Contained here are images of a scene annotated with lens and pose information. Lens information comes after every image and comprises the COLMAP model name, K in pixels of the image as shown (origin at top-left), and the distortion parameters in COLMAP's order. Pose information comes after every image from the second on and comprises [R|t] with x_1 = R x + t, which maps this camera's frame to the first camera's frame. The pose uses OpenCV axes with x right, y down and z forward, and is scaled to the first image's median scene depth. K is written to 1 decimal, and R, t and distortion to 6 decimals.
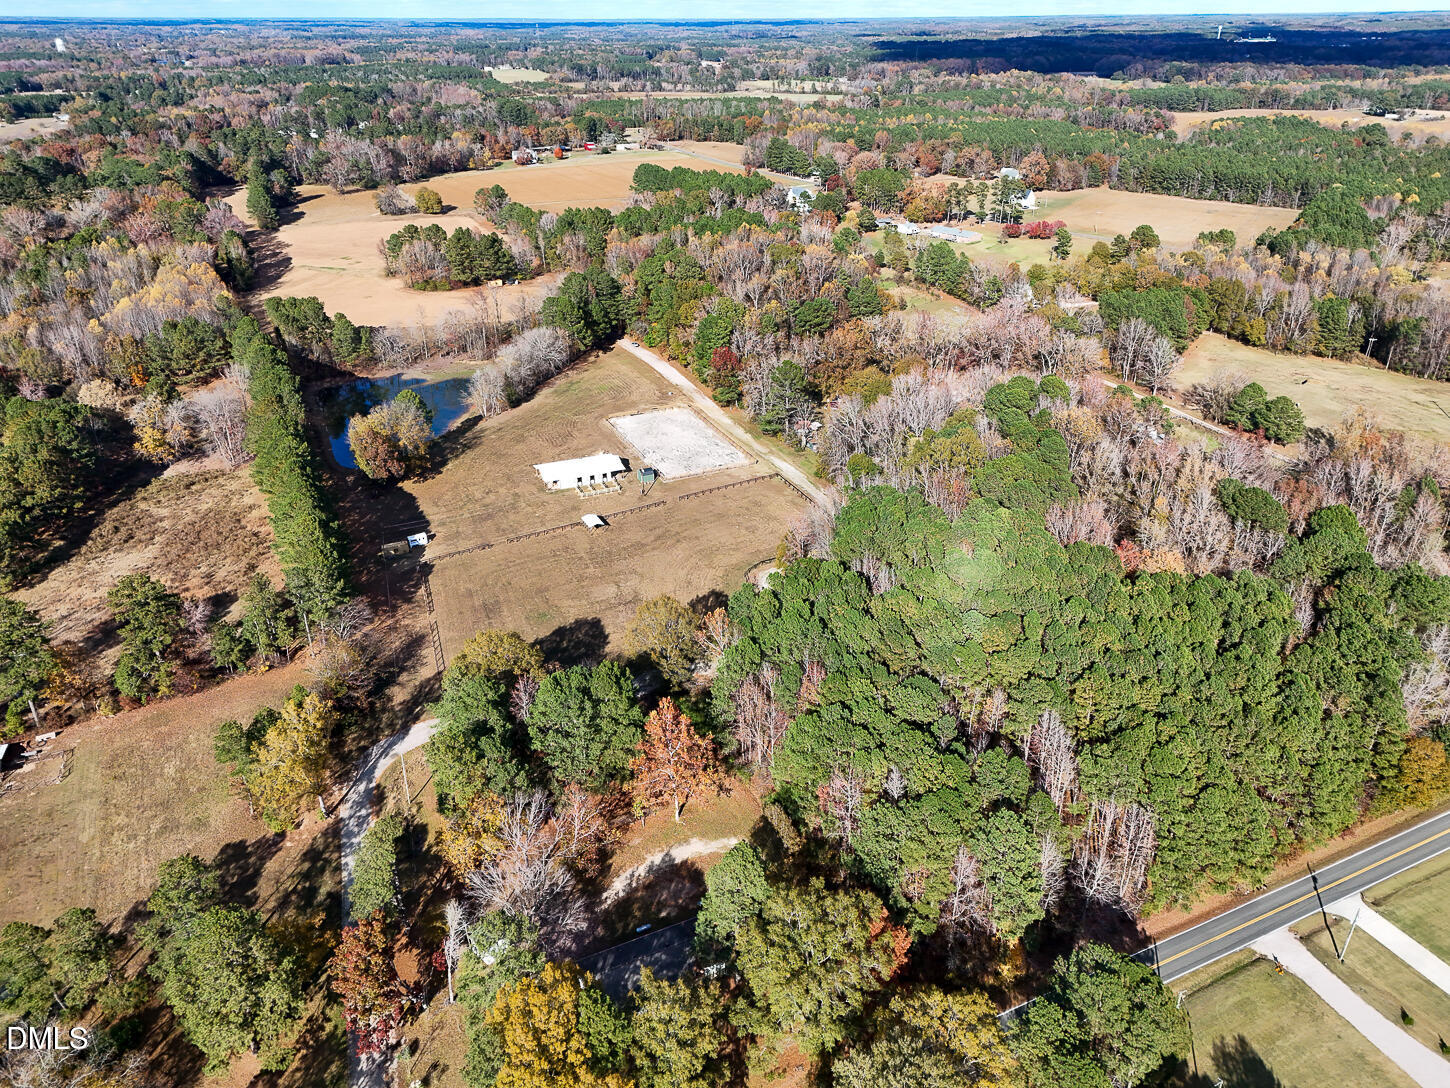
lens RADIAL K [[1055.3, 0, 726.3], [0, 1055.3, 538.0], [0, 0, 1]] dist [0.067591, -0.047826]
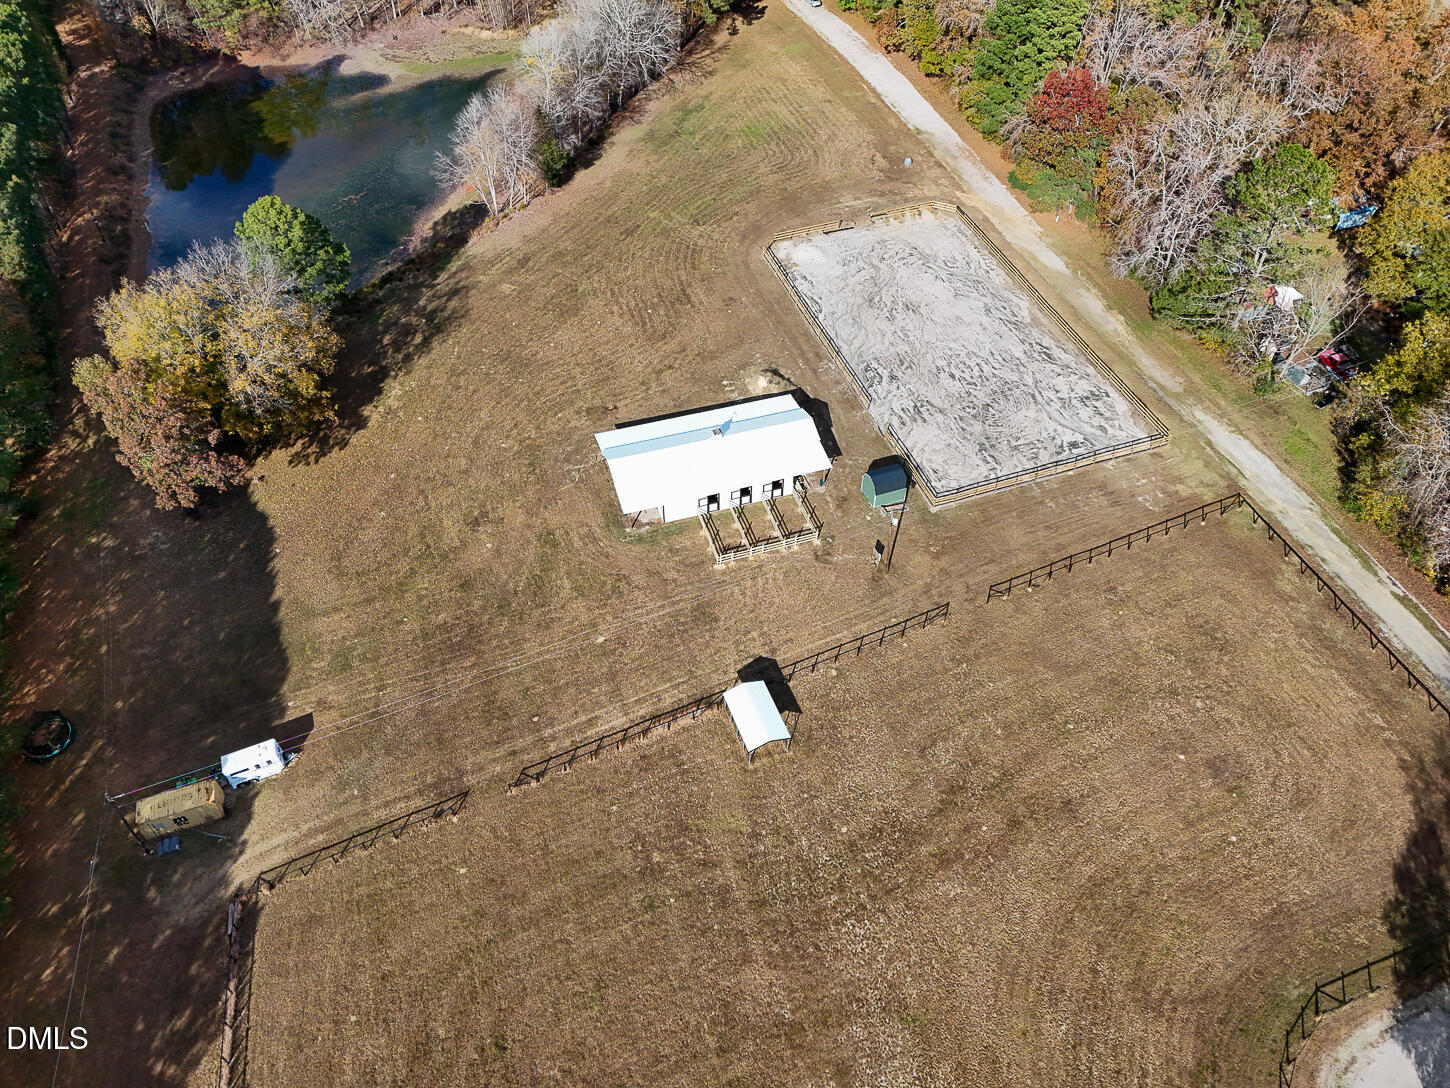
lens RADIAL K [[1025.2, 0, 728.4], [0, 1025.2, 550.4], [0, 0, 1]] dist [0.120088, -0.139299]
pose [[0.995432, 0.074688, -0.059468, -0.081253], [-0.047985, 0.929898, 0.364674, -0.127588], [0.082536, -0.360154, 0.929235, 0.480088]]
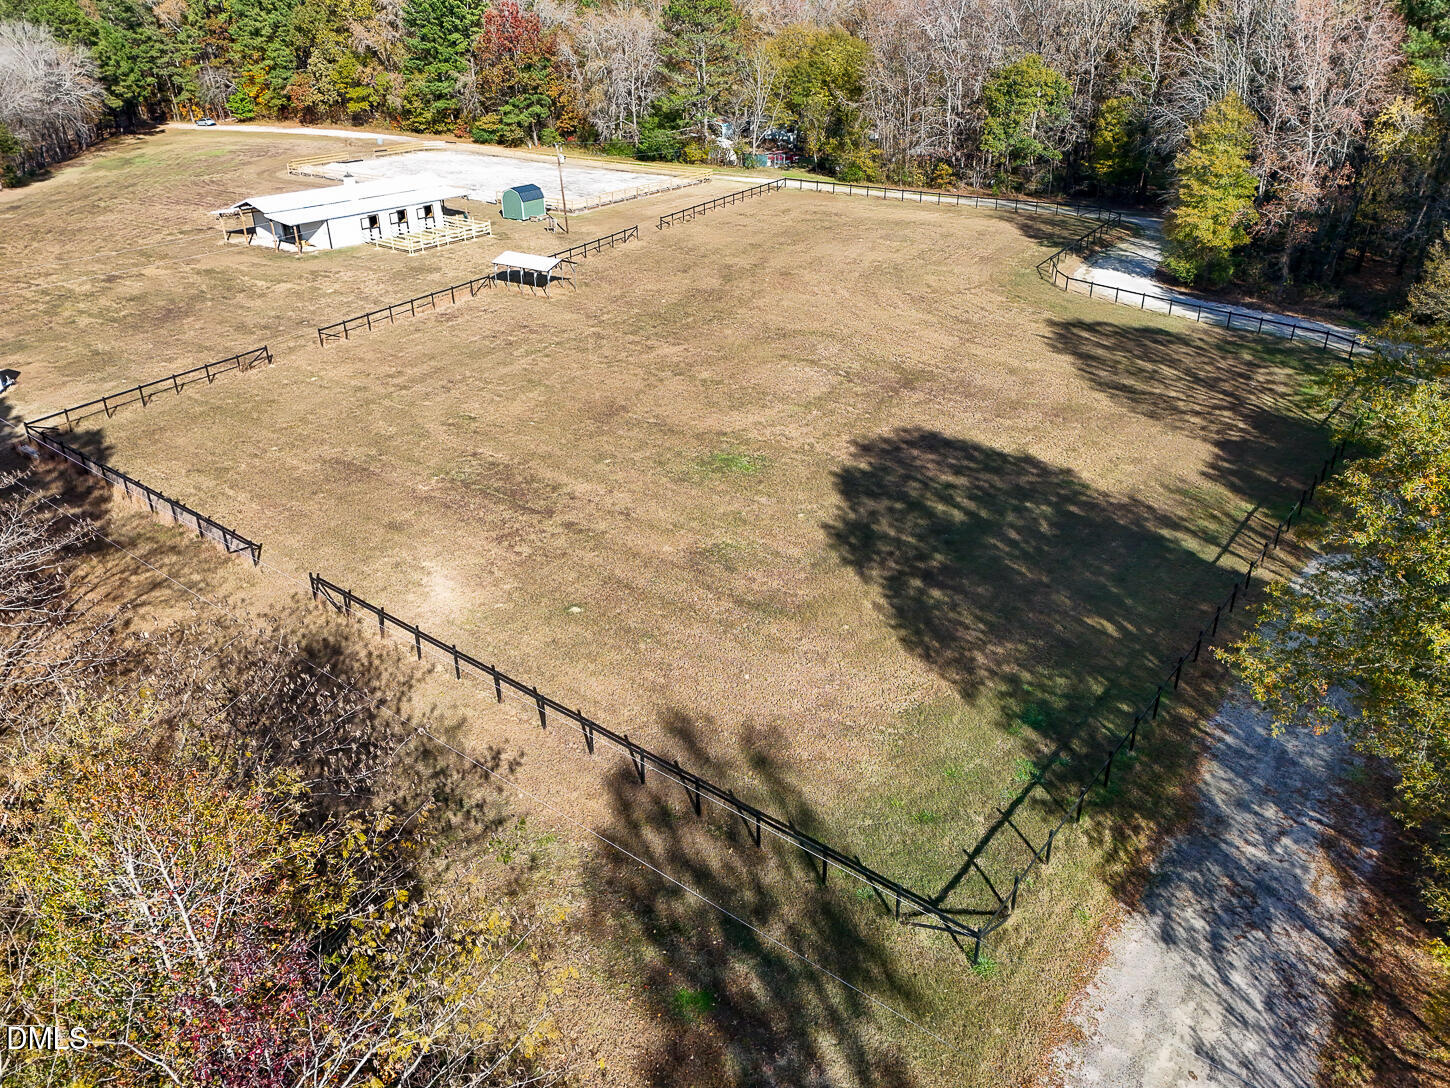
lens RADIAL K [[1080.6, 0, 727.6], [0, 1080.6, 541.7], [0, 0, 1]] dist [0.069876, -0.053933]
pose [[0.851626, -0.238299, 0.466848, -0.176196], [0.241366, 0.968915, 0.054273, 0.046265], [-0.465270, 0.066461, 0.882670, 0.451521]]
